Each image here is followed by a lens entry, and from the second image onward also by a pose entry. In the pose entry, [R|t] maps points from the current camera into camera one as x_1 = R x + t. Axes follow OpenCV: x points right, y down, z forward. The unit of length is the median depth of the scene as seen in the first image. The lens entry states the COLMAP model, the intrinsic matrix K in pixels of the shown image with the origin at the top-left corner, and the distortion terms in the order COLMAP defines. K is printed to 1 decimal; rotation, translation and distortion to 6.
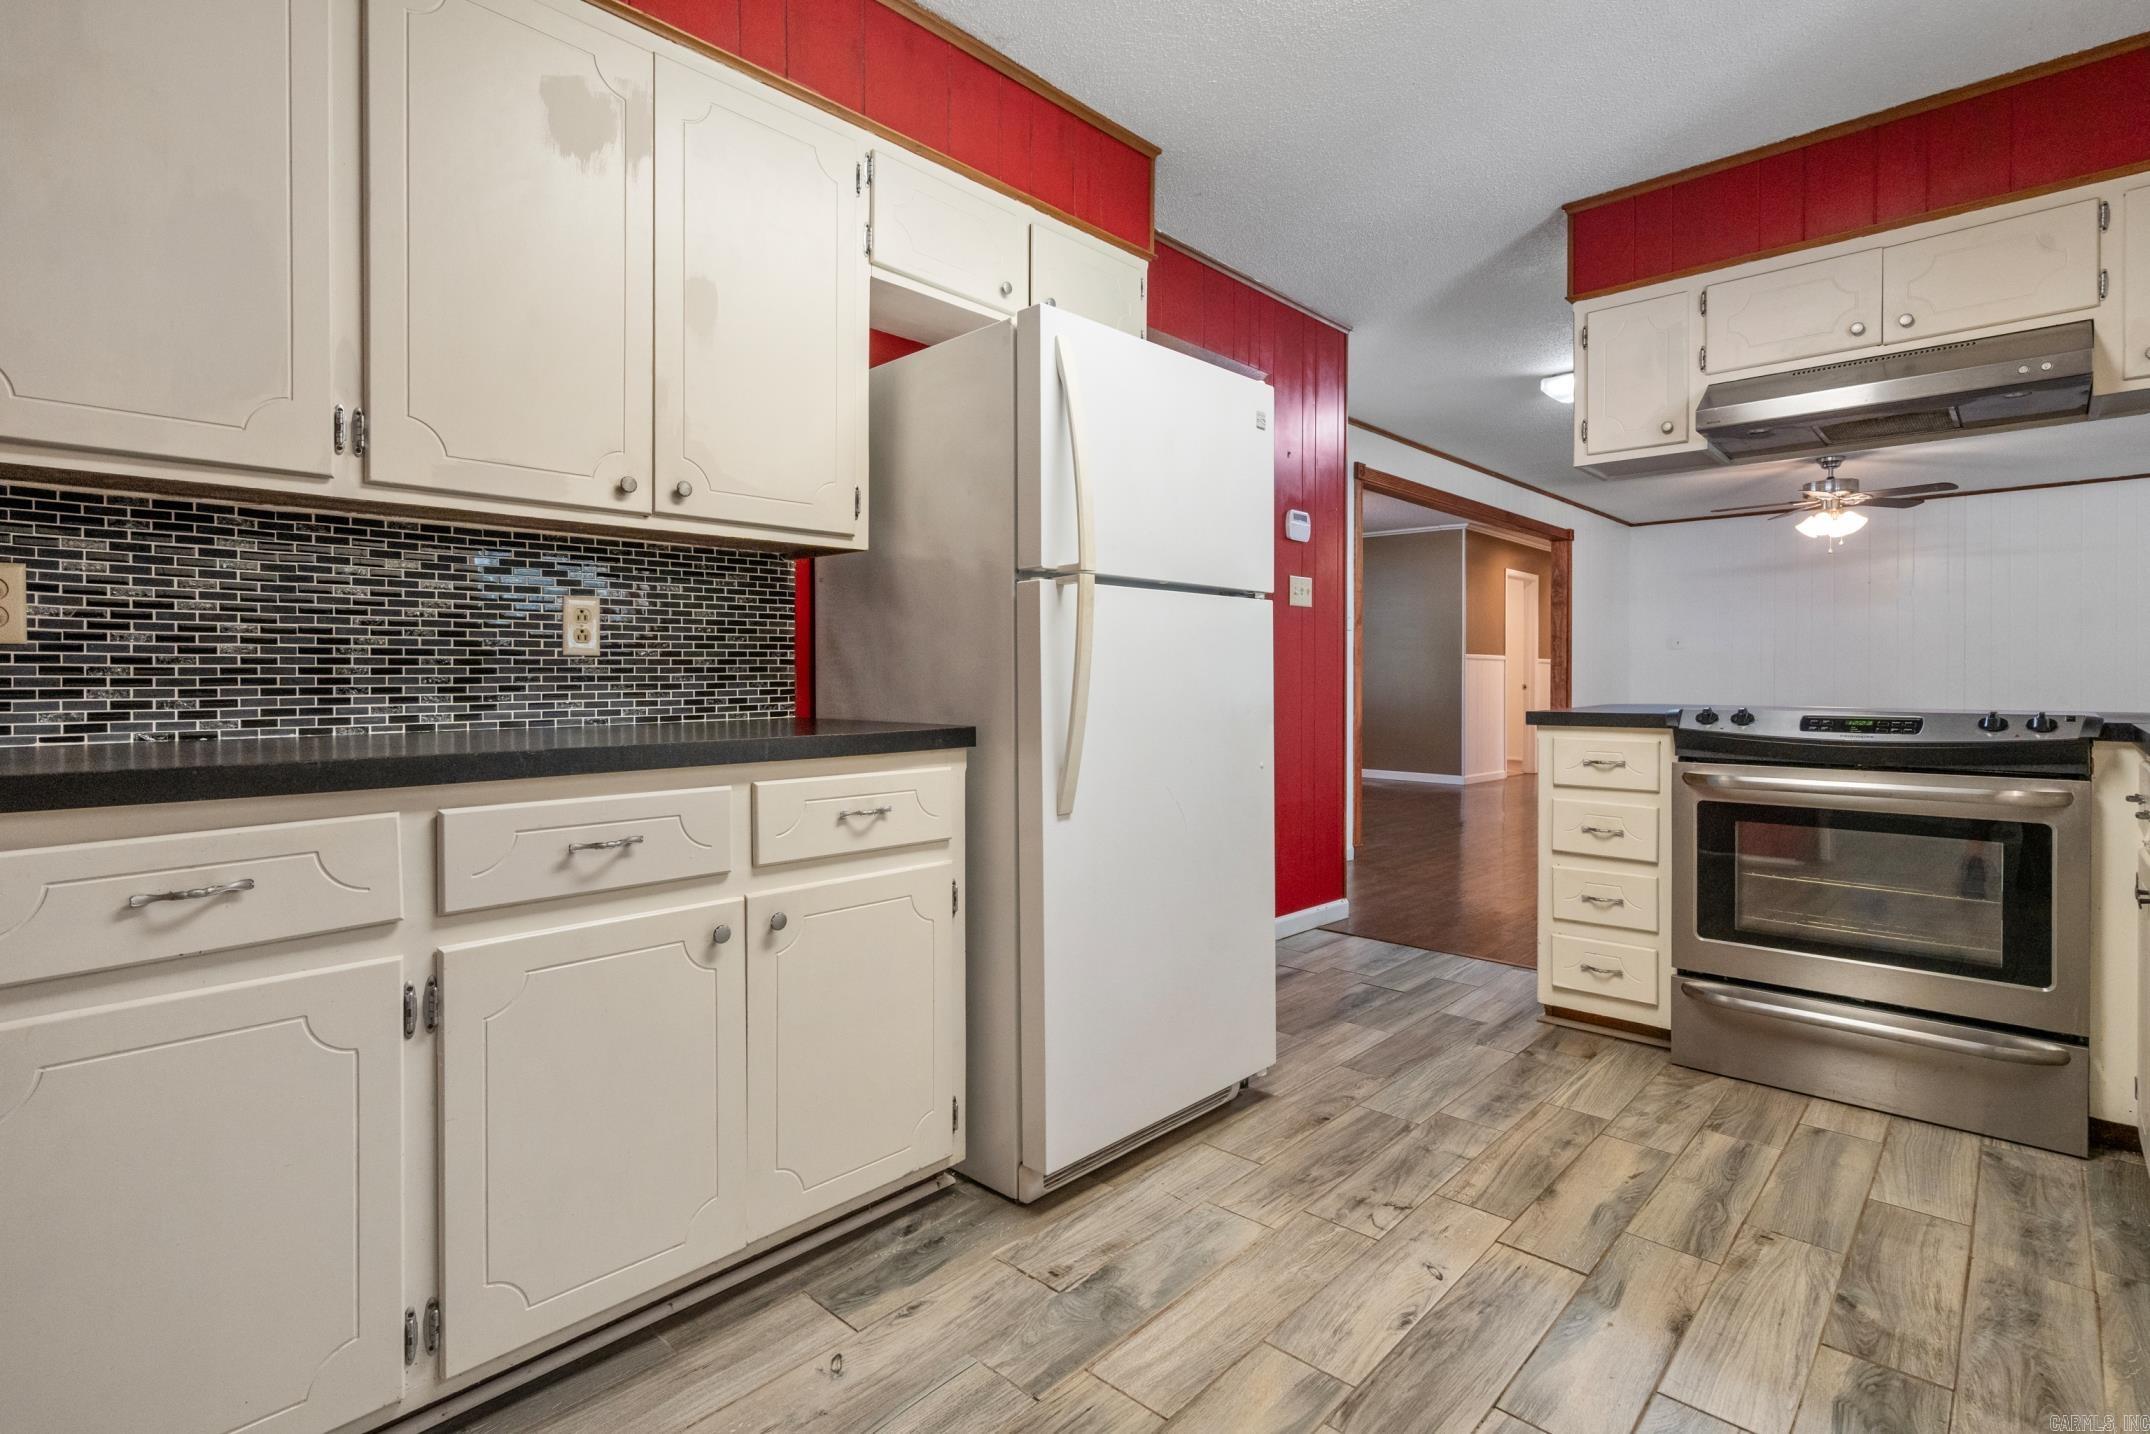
lens RADIAL K [[1040.8, 0, 1071.4], [0, 1040.8, 683.3], [0, 0, 1]] dist [0.000368, 0.001323]
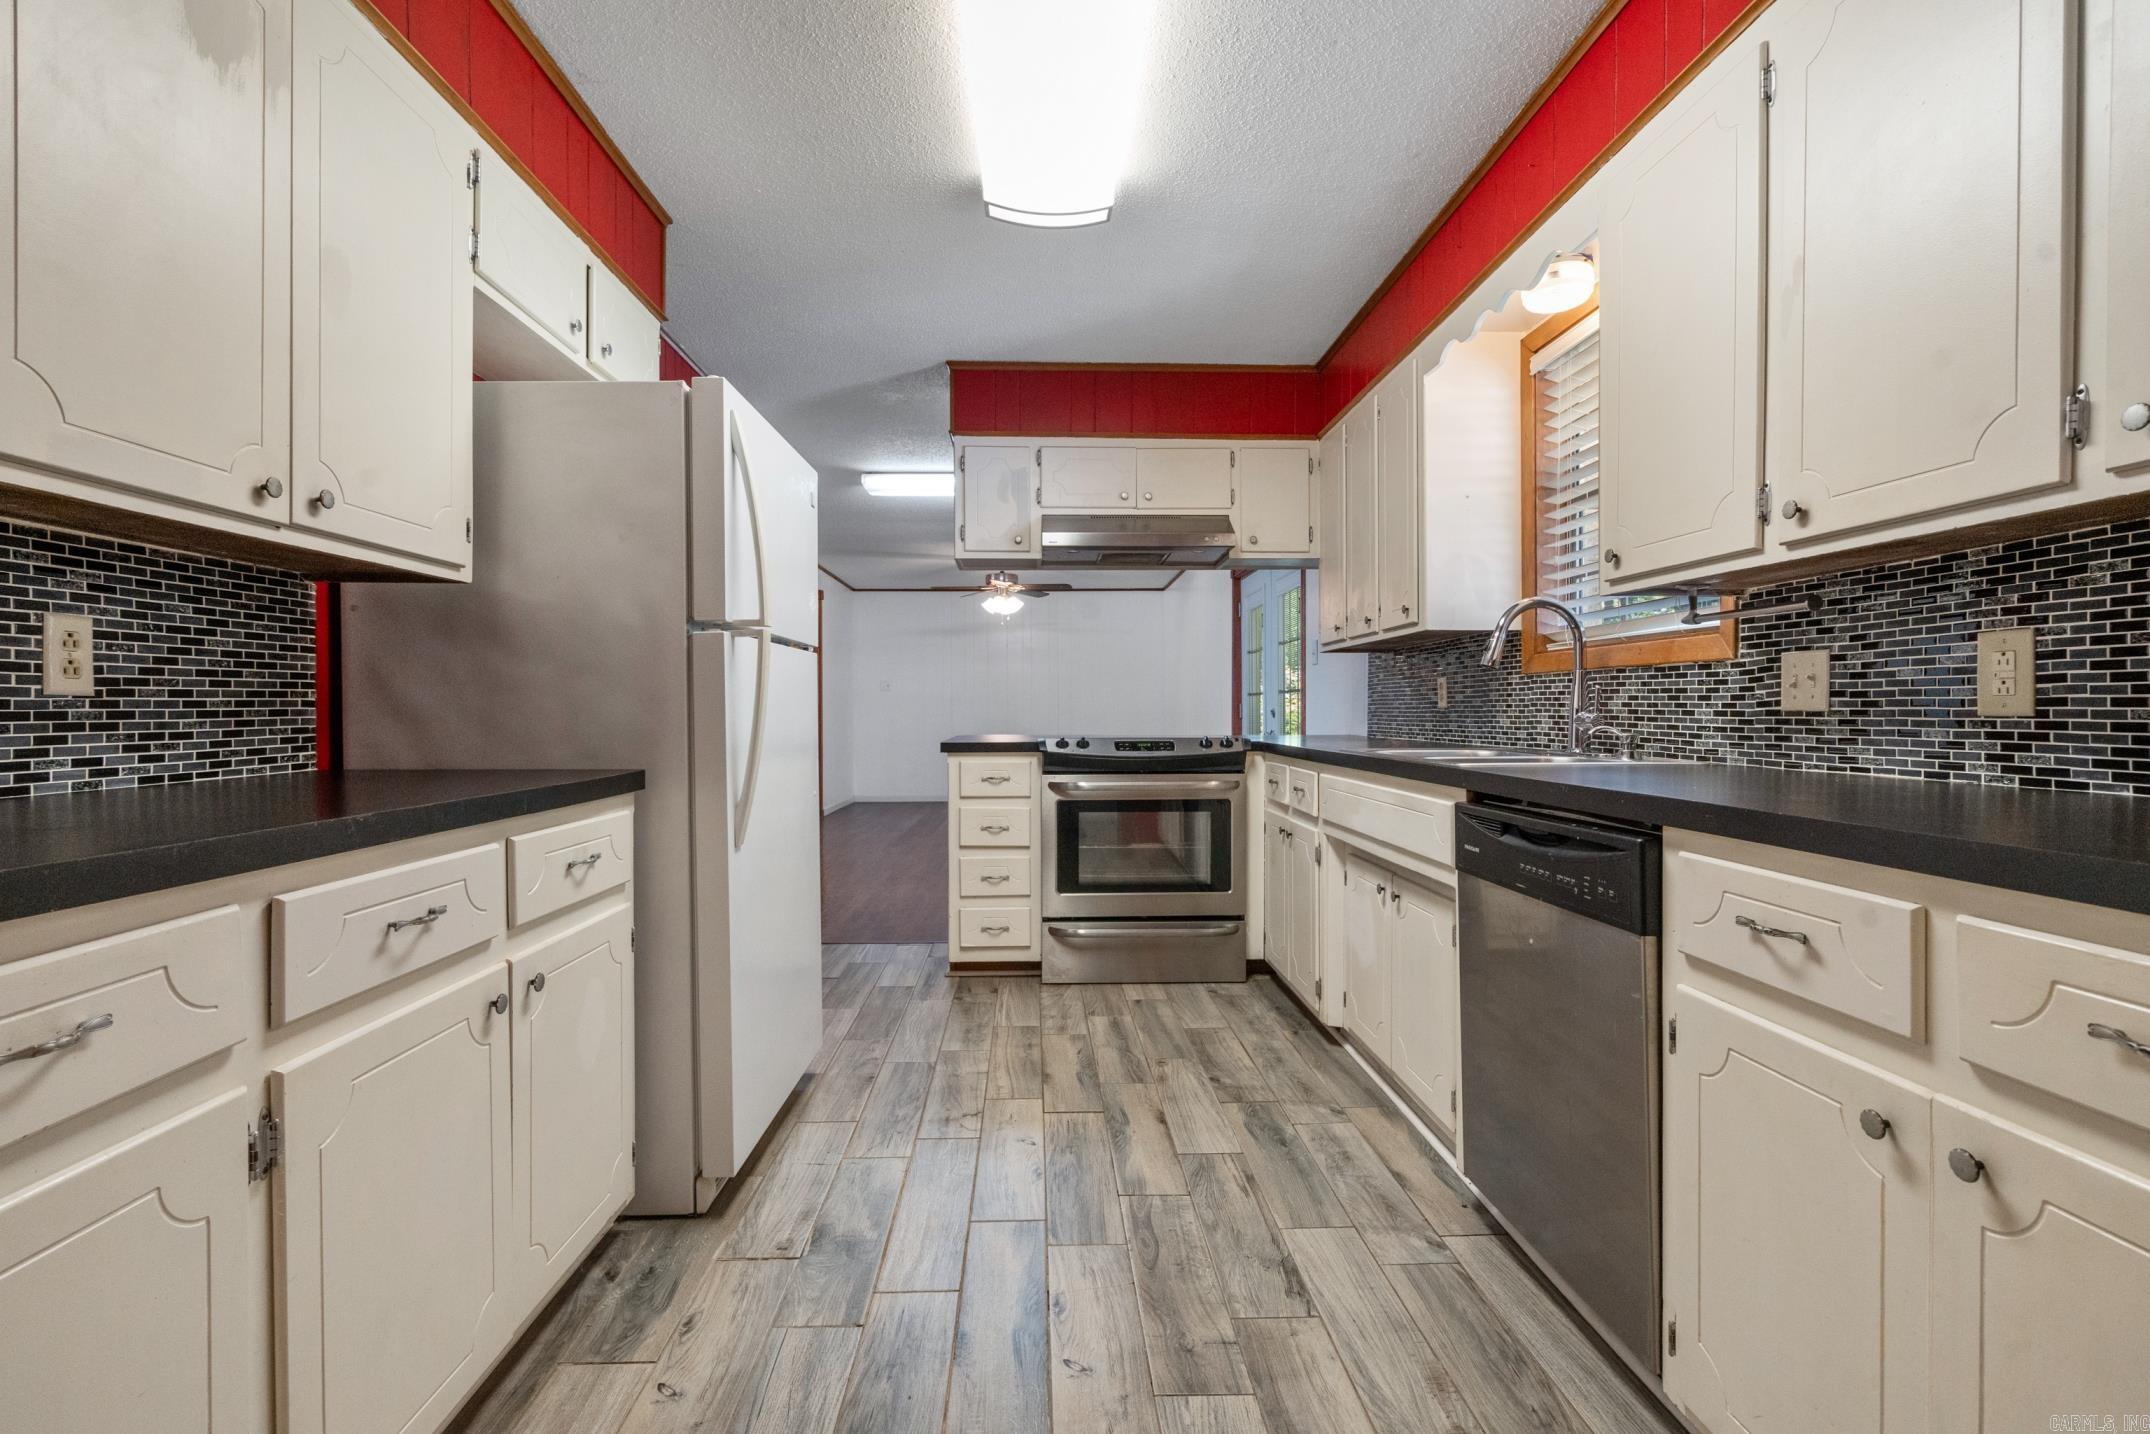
lens RADIAL K [[974.4, 0, 1066.6], [0, 974.4, 713.9], [0, 0, 1]] dist [-0.003356, 0.000021]
pose [[0.704807, -0.002389, 0.709396, -0.434596], [0.004477, 0.999989, -0.001080, -0.009501], [-0.709385, 0.003937, 0.704810, 0.025549]]
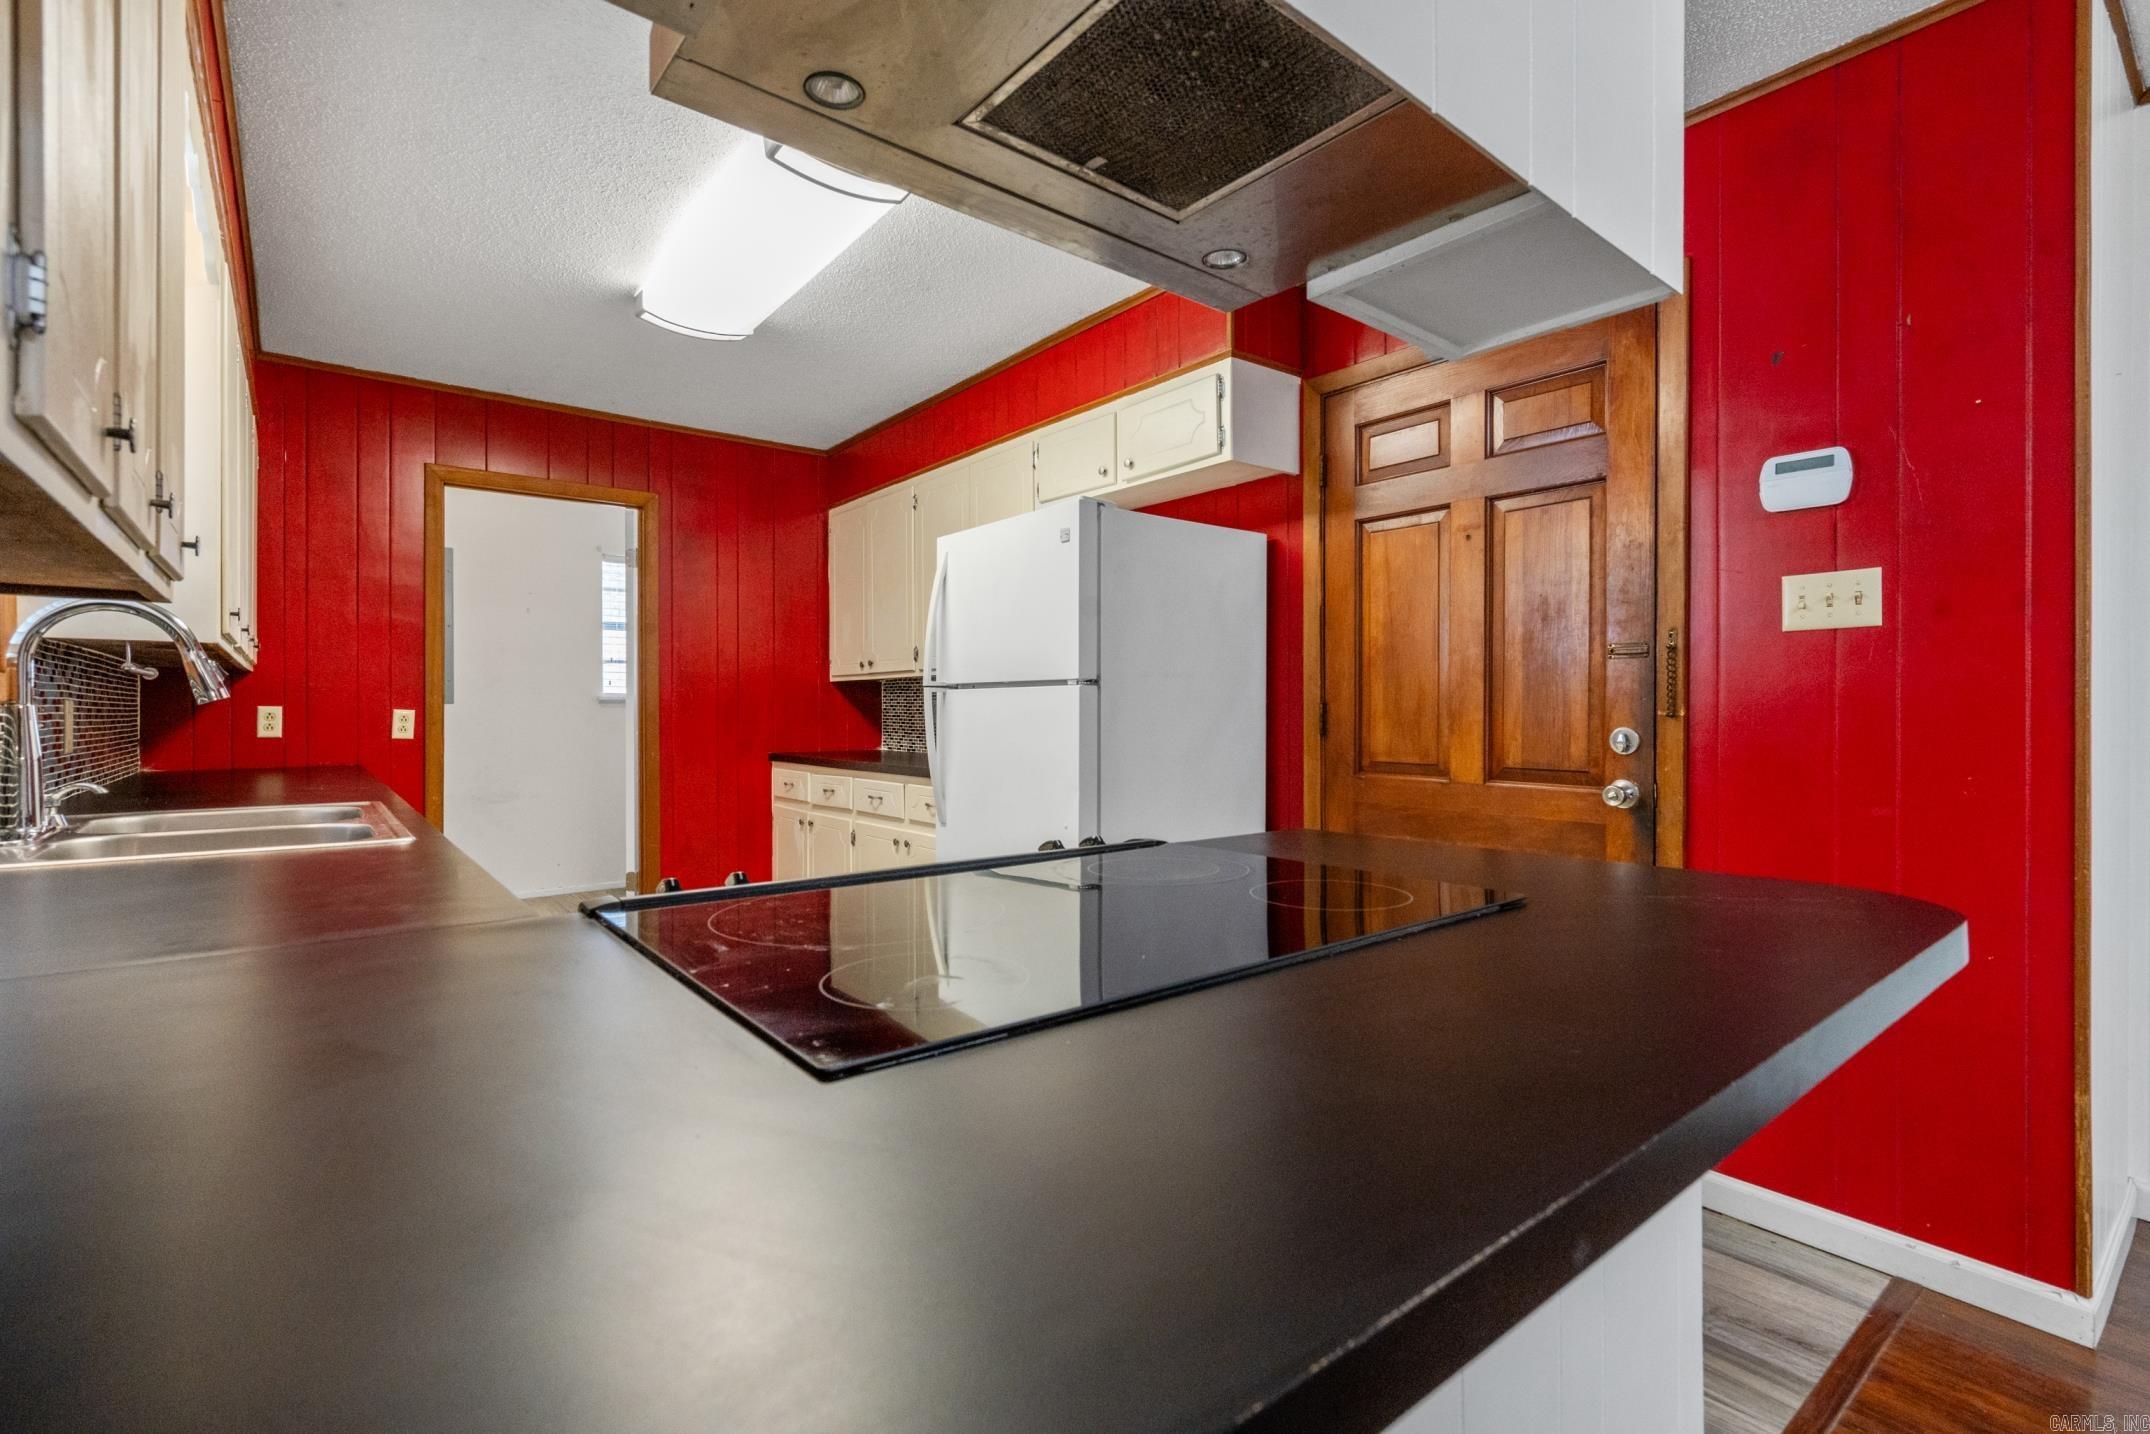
lens RADIAL K [[974.4, 0, 1066.6], [0, 974.4, 713.9], [0, 0, 1]] dist [-0.003356, 0.000021]
pose [[-0.142196, 0.003834, -0.989831, 1.403453], [-0.003544, 0.999984, 0.004382, -0.058277], [0.989832, 0.004131, -0.142180, 1.269308]]
